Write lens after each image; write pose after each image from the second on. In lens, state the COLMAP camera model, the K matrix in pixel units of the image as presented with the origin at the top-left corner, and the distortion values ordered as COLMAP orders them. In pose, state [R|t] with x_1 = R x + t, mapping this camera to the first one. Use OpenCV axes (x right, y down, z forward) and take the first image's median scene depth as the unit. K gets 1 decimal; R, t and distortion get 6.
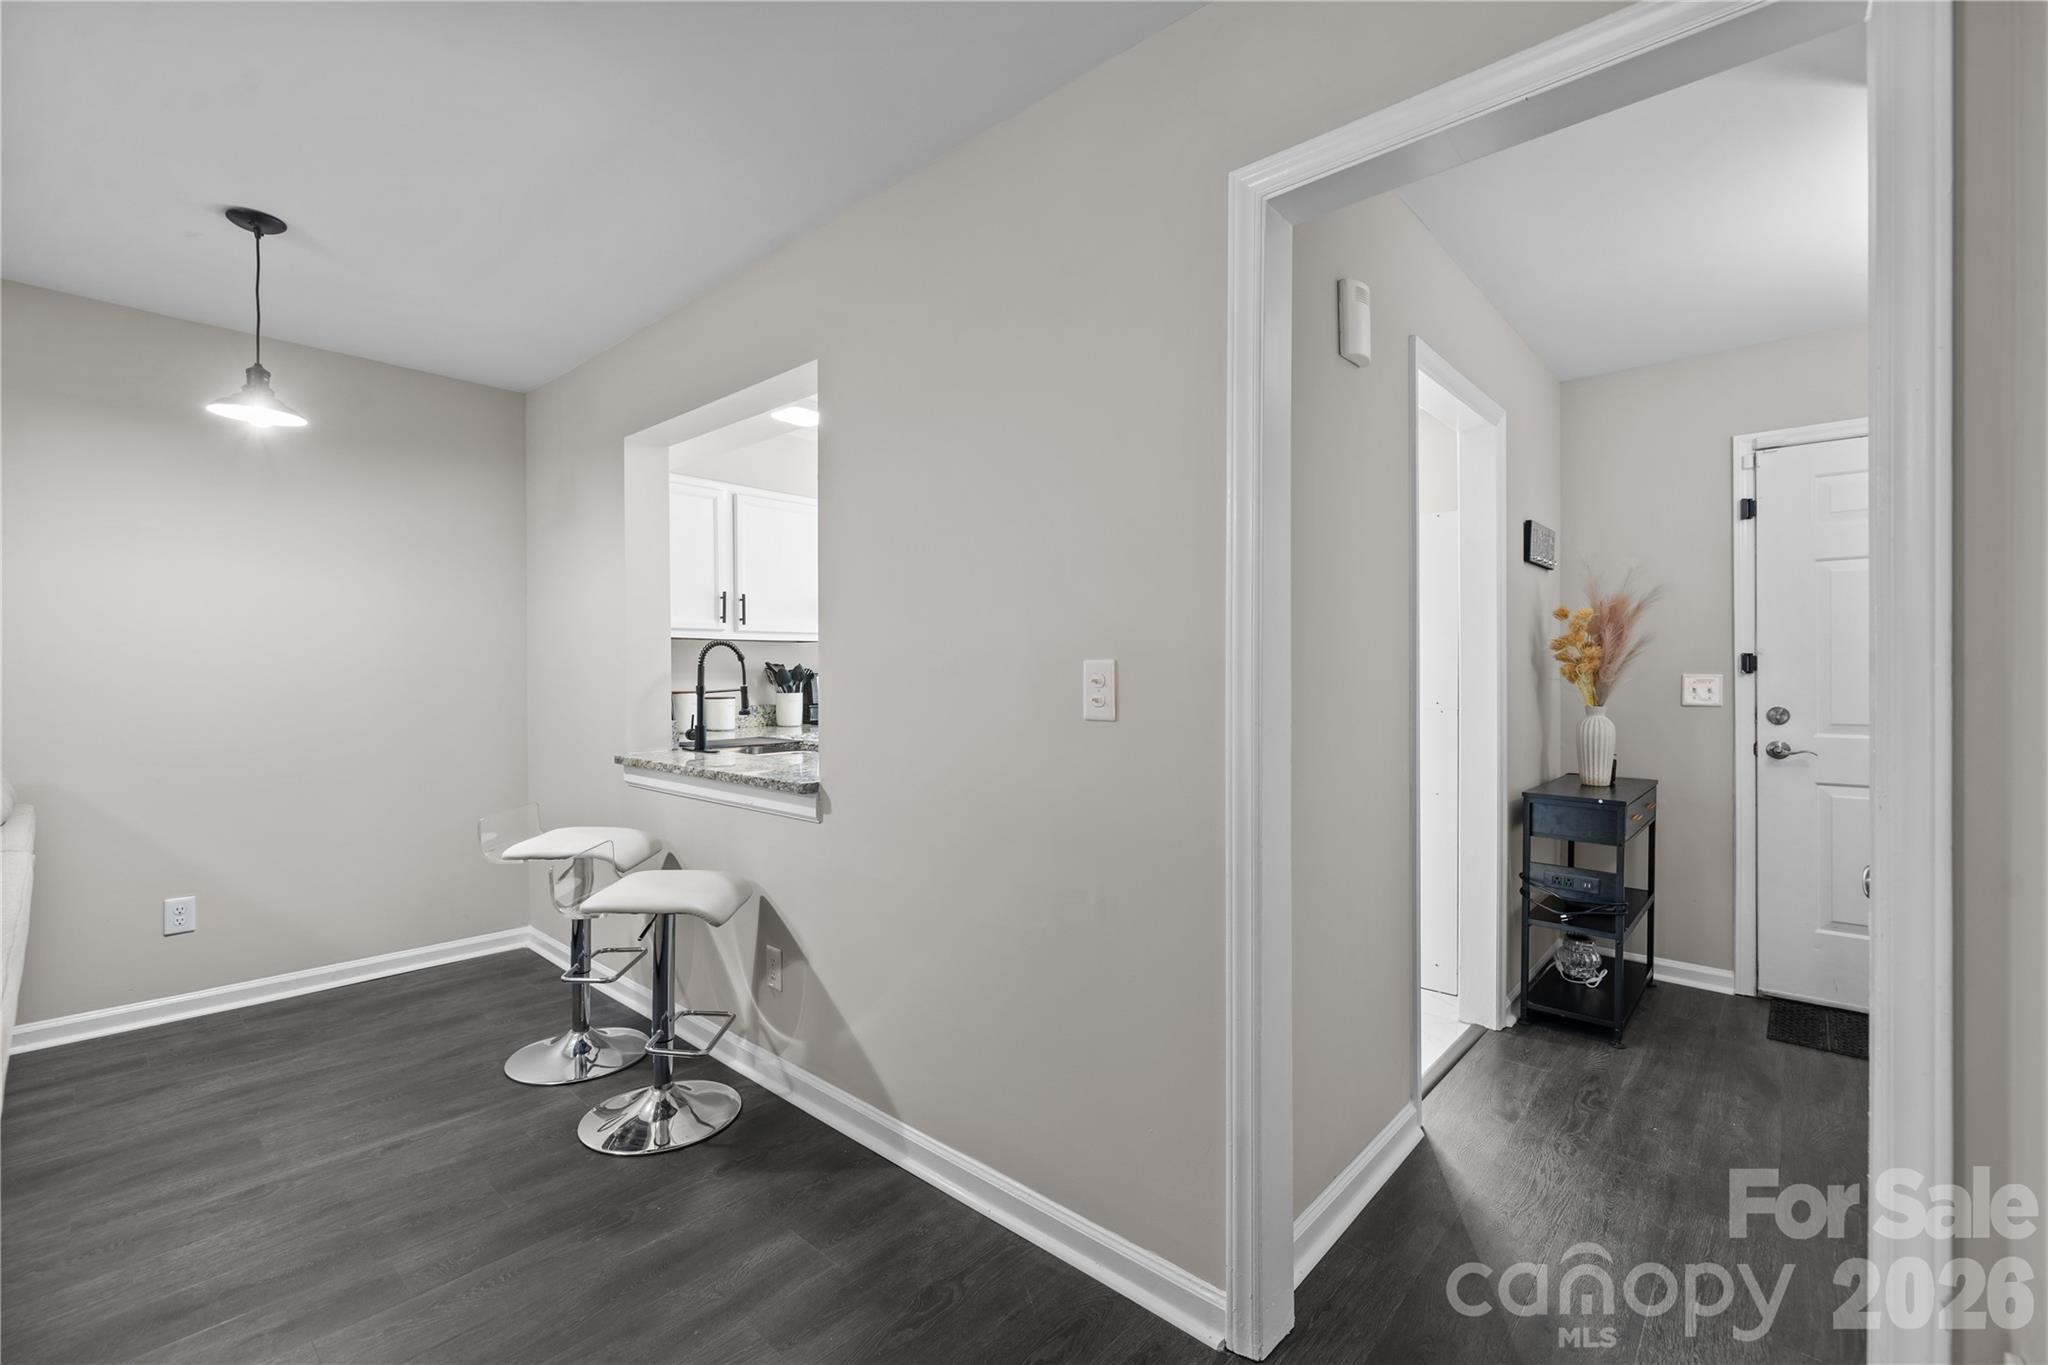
lens RADIAL K [[864.7, 0, 1027.9], [0, 864.7, 674.6], [0, 0, 1]] dist [0.001462, 0.000207]
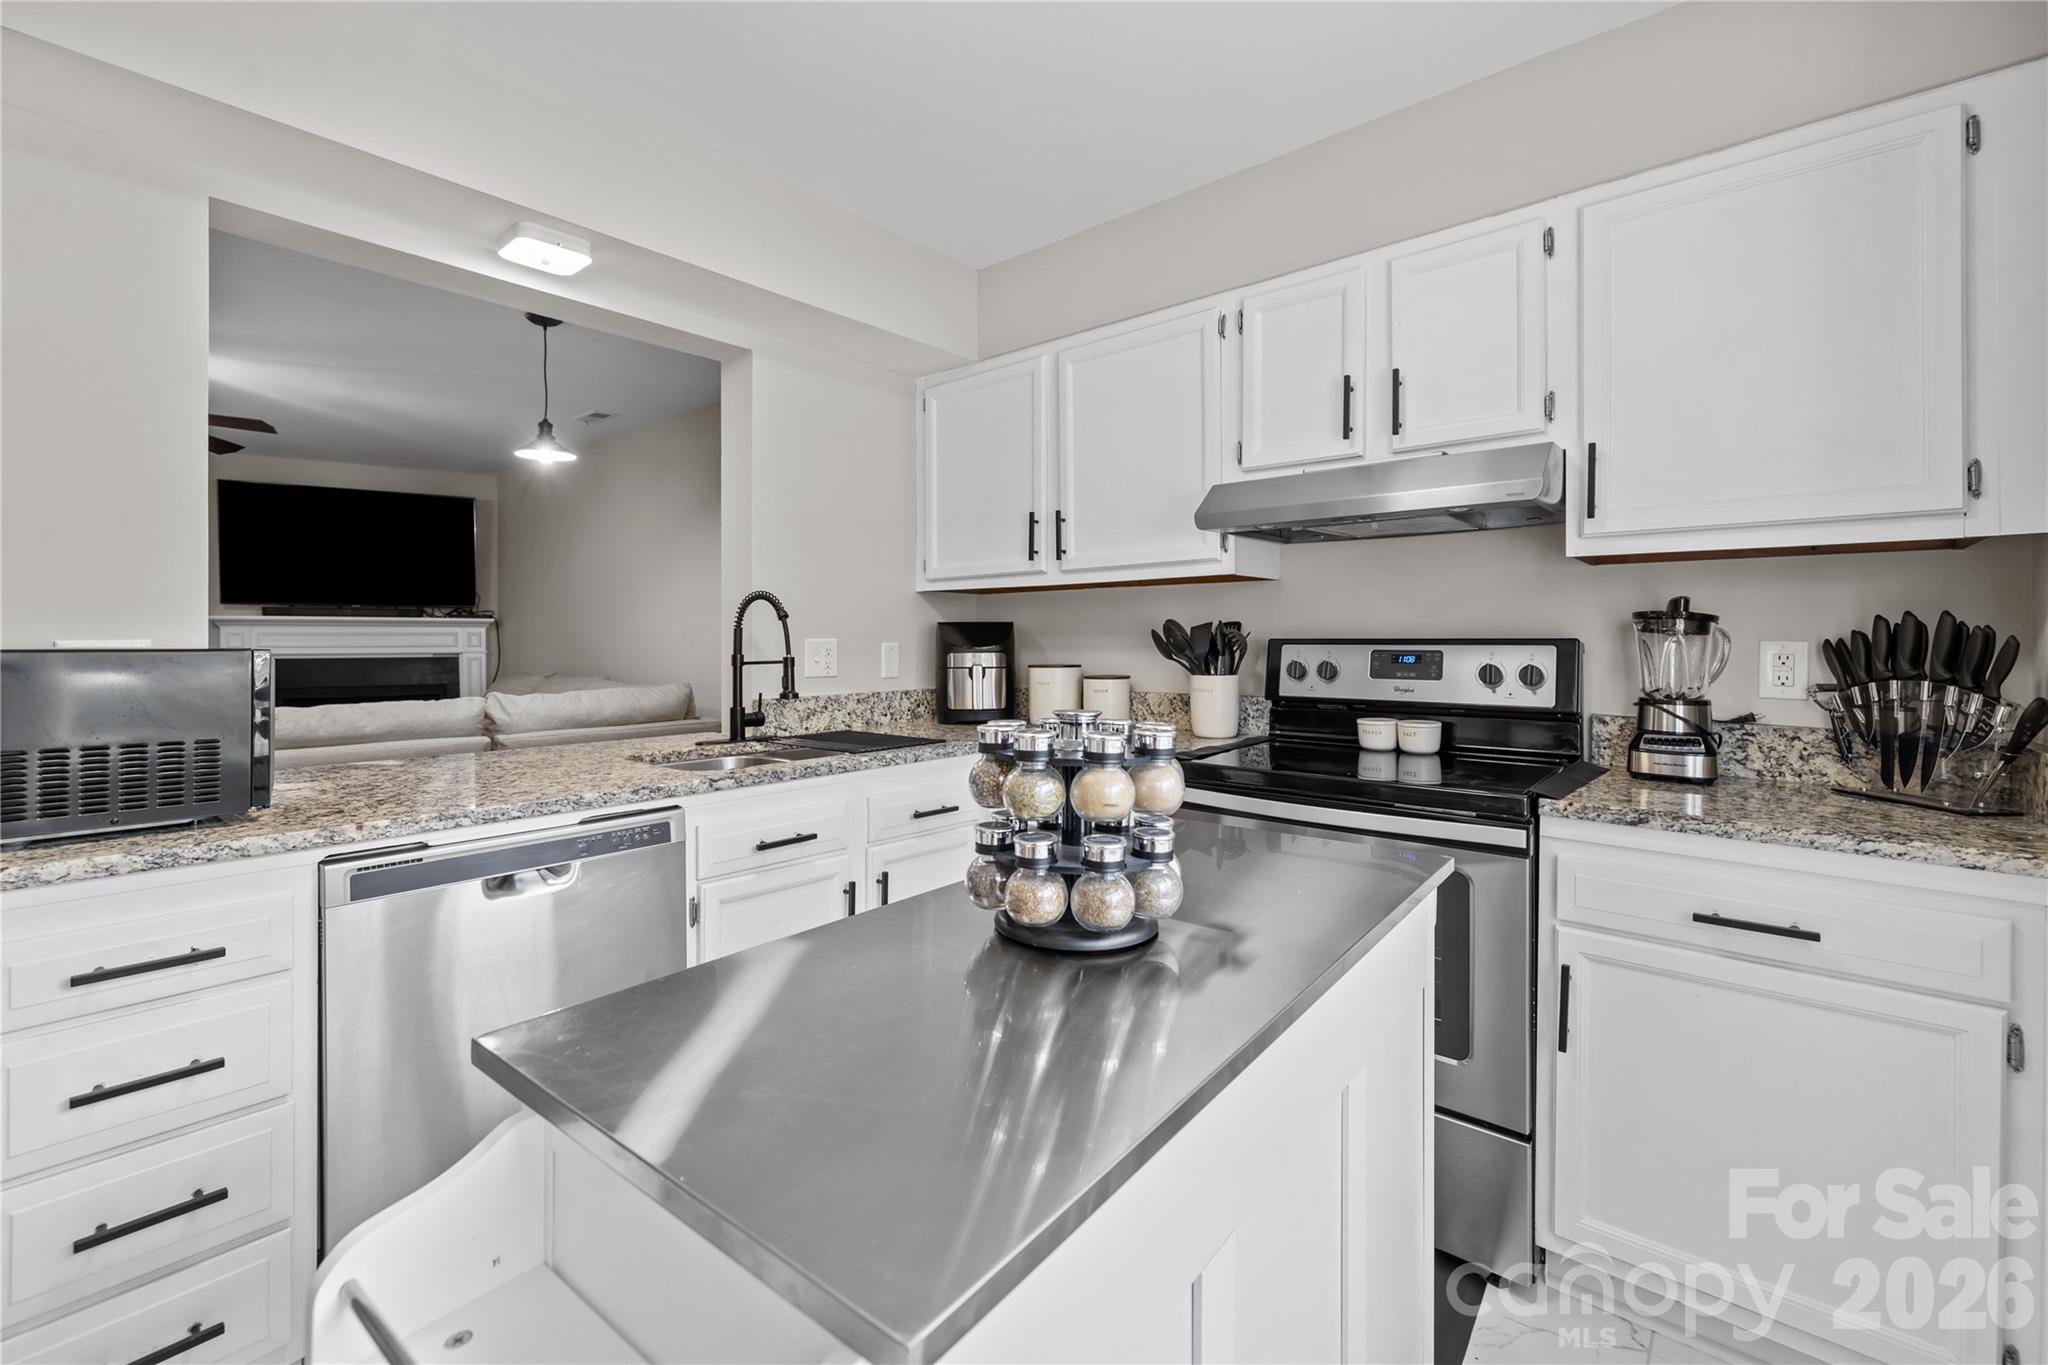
lens RADIAL K [[851.0, 0, 1021.4], [0, 851.0, 634.6], [0, 0, 1]] dist [0.000232, -0.000034]
pose [[0.017819, -0.004959, -0.999829, 0.373996], [-0.003292, 0.999982, -0.005019, -0.001568], [0.999836, 0.003381, 0.017802, 1.283590]]
